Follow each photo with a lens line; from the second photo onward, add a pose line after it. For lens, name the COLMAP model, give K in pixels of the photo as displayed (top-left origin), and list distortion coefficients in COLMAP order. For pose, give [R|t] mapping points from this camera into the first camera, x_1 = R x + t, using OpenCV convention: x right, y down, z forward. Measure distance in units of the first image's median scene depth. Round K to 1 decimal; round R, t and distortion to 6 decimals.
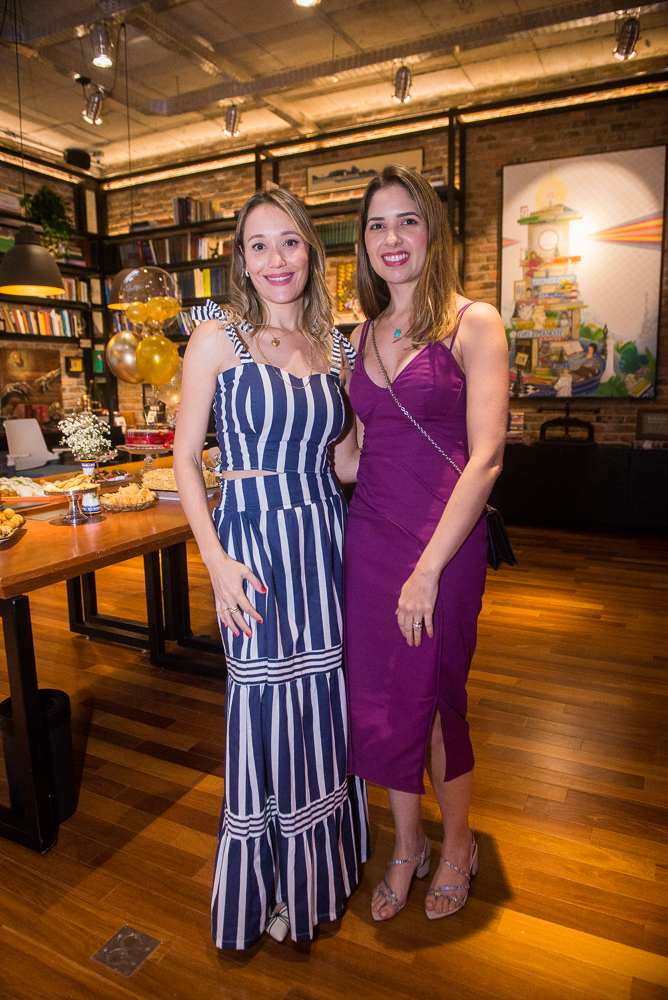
lens RADIAL K [[671.2, 0, 330.1], [0, 671.2, 498.4], [0, 0, 1]] dist [-0.061607, 0.004658]
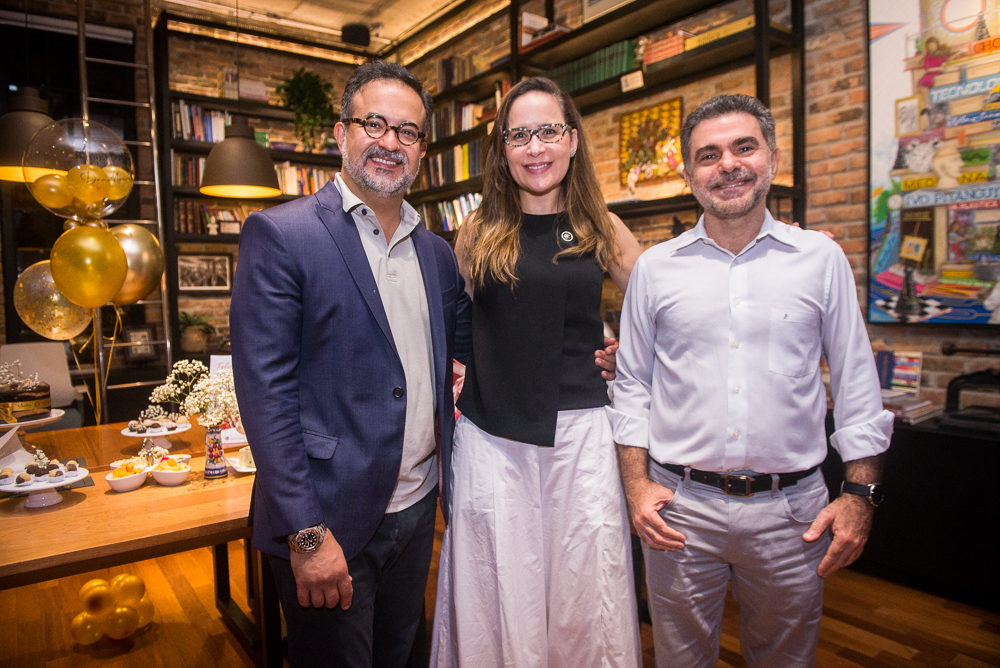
lens RADIAL K [[671.2, 0, 504.1], [0, 671.2, 338.1], [0, 0, 1]] dist [-0.061607, 0.004658]
pose [[0.892588, 0.028170, -0.449993, 0.211223], [-0.070374, 0.994518, -0.077334, -0.072161], [0.445348, 0.100695, 0.889677, 0.379818]]
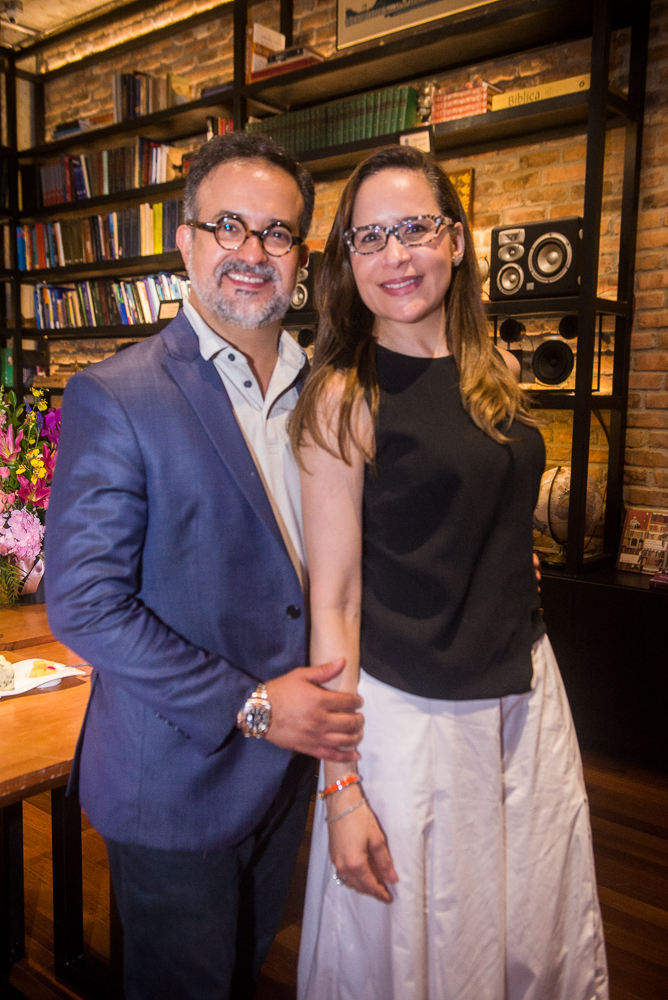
lens RADIAL K [[924.7, 0, 331.9], [0, 924.7, 496.3], [0, 0, 1]] dist [0.019723, 0.000000]
pose [[0.967791, 0.057014, -0.245213, 0.153572], [-0.073123, 0.995687, -0.057093, -0.080001], [0.240901, 0.073184, 0.967787, 0.340331]]
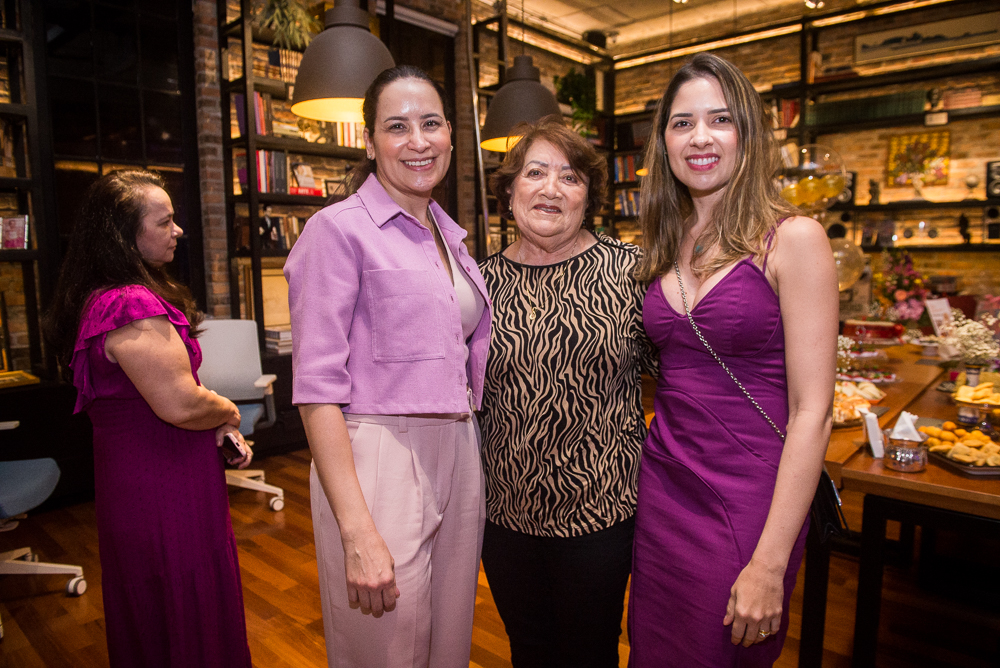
lens RADIAL K [[671.2, 0, 500.5], [0, 671.2, 337.4], [0, 0, 1]] dist [-0.061607, 0.004658]
pose [[0.964740, 0.032407, -0.261202, -0.264289], [-0.044811, 0.998126, -0.041672, -0.008734], [0.259362, 0.051907, 0.964384, -0.007330]]
